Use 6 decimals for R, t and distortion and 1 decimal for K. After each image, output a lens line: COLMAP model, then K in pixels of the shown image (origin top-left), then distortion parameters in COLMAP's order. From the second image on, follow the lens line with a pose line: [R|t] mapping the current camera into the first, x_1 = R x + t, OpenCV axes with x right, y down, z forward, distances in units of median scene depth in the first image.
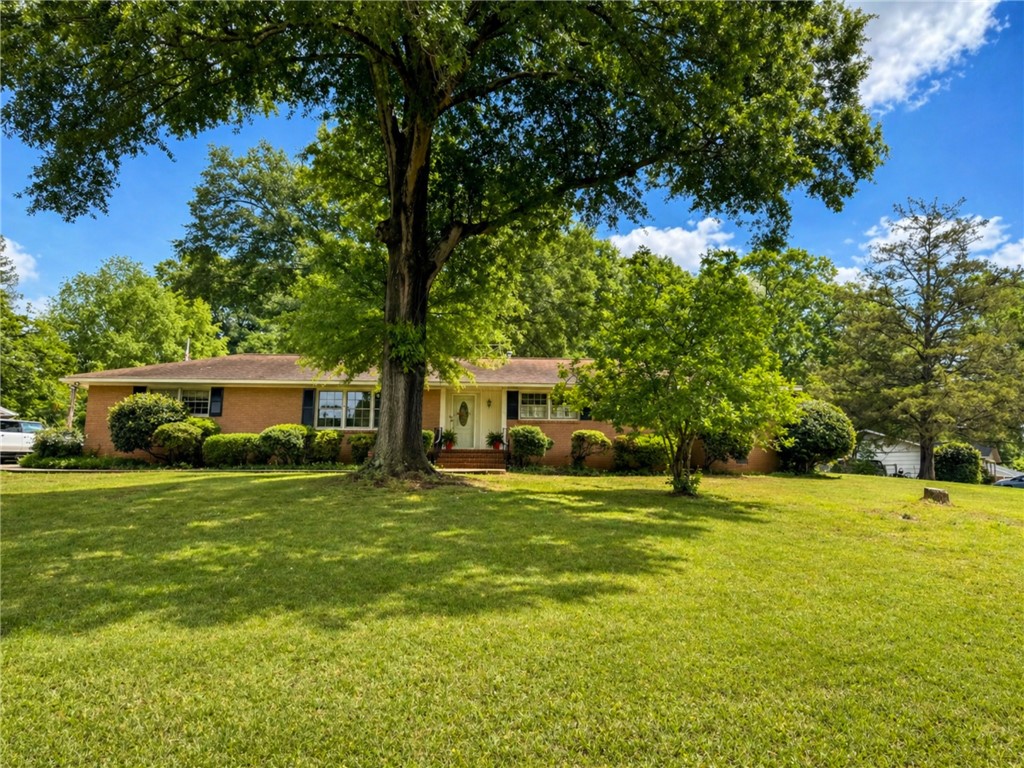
lens RADIAL K [[740.4, 0, 512.0], [0, 740.4, 384.0], [0, 0, 1]] dist [-0.000743, -0.001613]
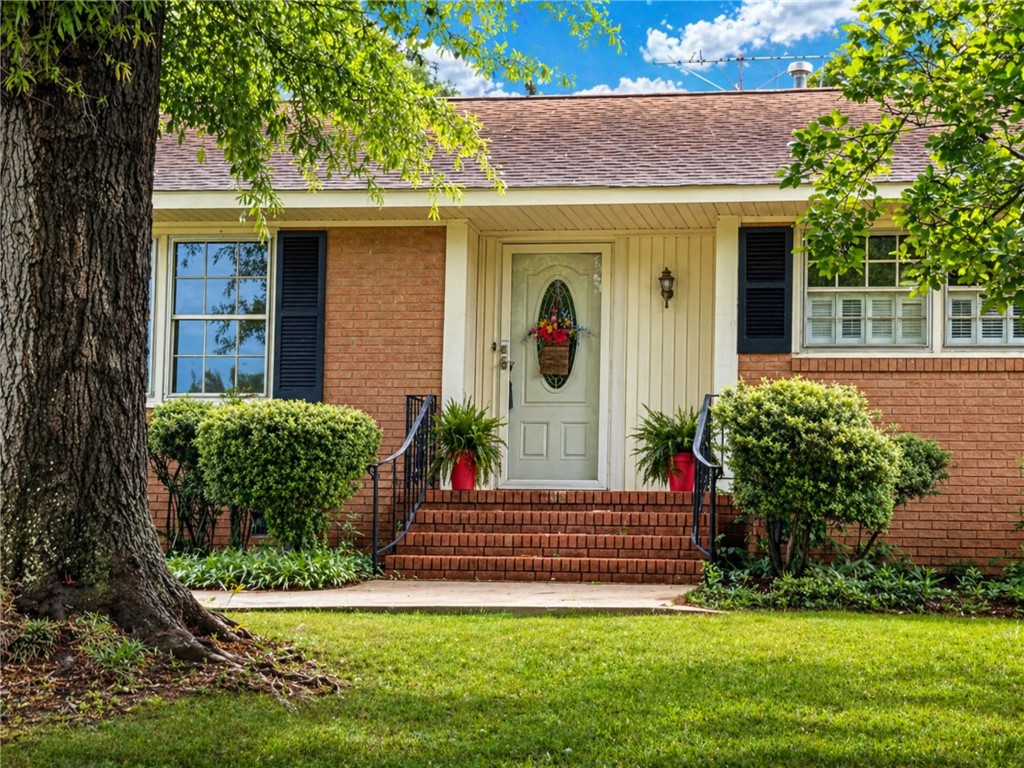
lens RADIAL K [[2214.9, 0, 512.0], [0, 2214.9, 384.0], [0, 0, 1]] dist [-0.067978, -0.278521]
pose [[0.971999, -0.004764, -0.234935, 0.080894], [0.015733, 0.998870, 0.044839, 0.026098], [0.234456, -0.047280, 0.970976, 0.353045]]
